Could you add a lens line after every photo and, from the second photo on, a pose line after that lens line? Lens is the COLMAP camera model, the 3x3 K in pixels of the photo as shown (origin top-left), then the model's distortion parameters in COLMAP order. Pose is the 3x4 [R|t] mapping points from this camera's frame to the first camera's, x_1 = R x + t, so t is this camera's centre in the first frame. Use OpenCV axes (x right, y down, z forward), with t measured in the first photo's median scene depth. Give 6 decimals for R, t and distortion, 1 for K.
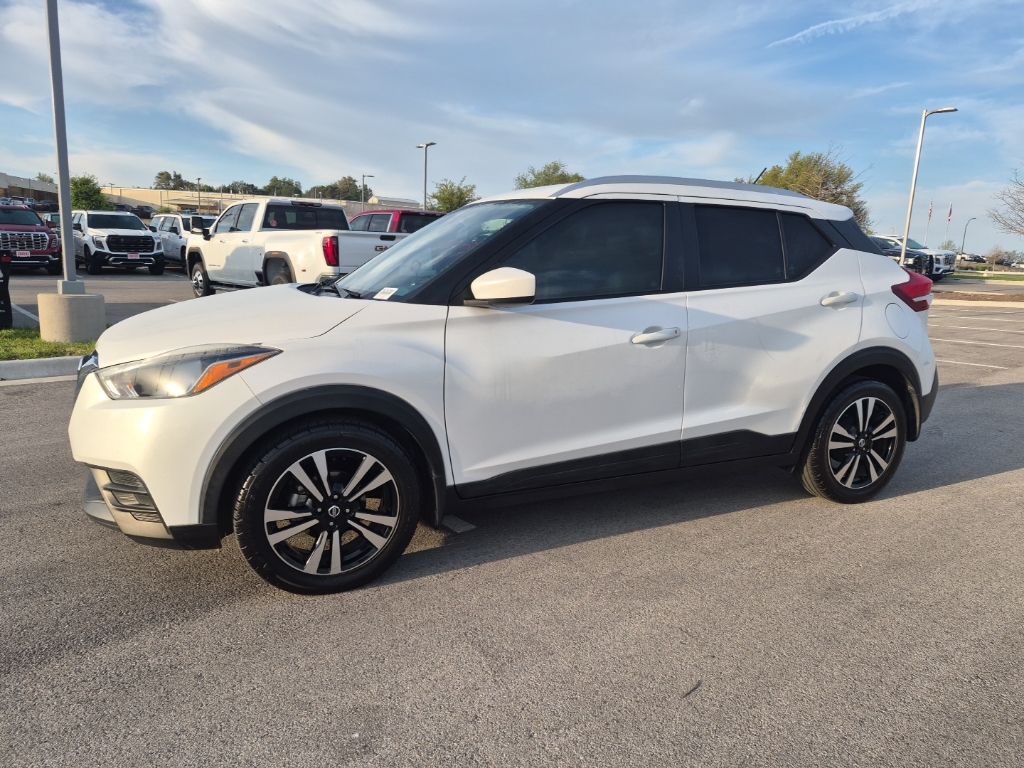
lens RADIAL K [[708.1, 0, 508.9], [0, 708.1, 403.1], [0, 0, 1]] dist [0.061494, -0.048048]
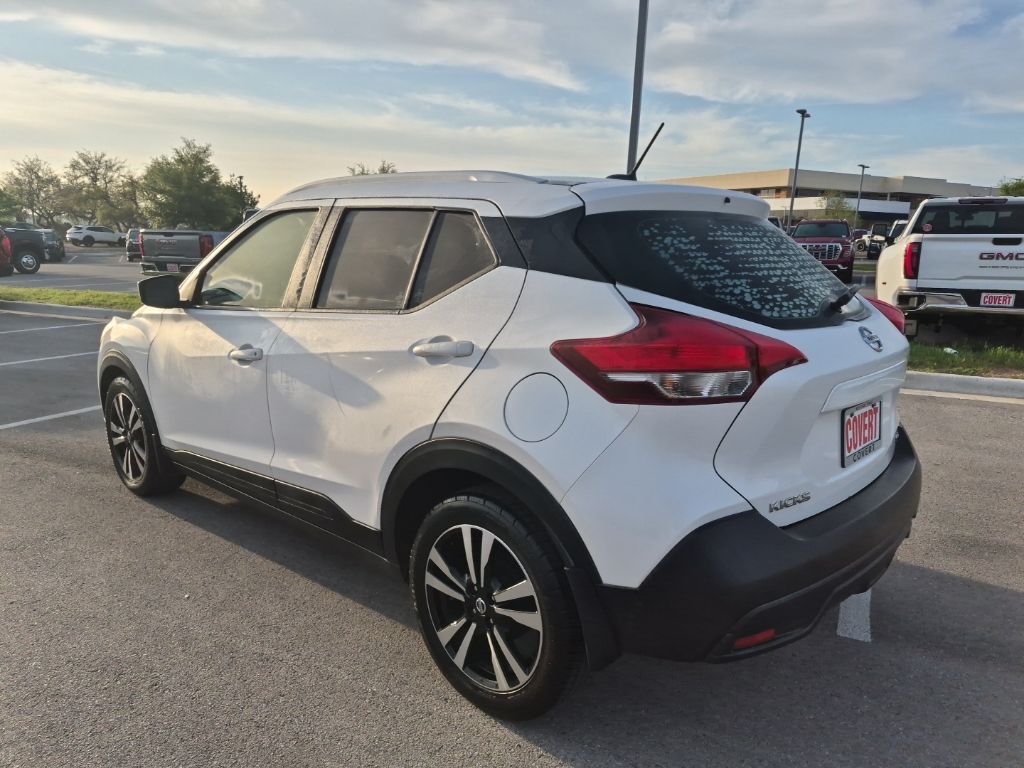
lens RADIAL K [[708.1, 0, 507.1], [0, 708.1, 401.3], [0, 0, 1]] dist [0.061494, -0.048048]
pose [[0.386766, 0.183158, -0.903806, 0.997170], [-0.195649, 0.974064, 0.113672, -0.173571], [0.901185, 0.132864, 0.412569, 0.775311]]
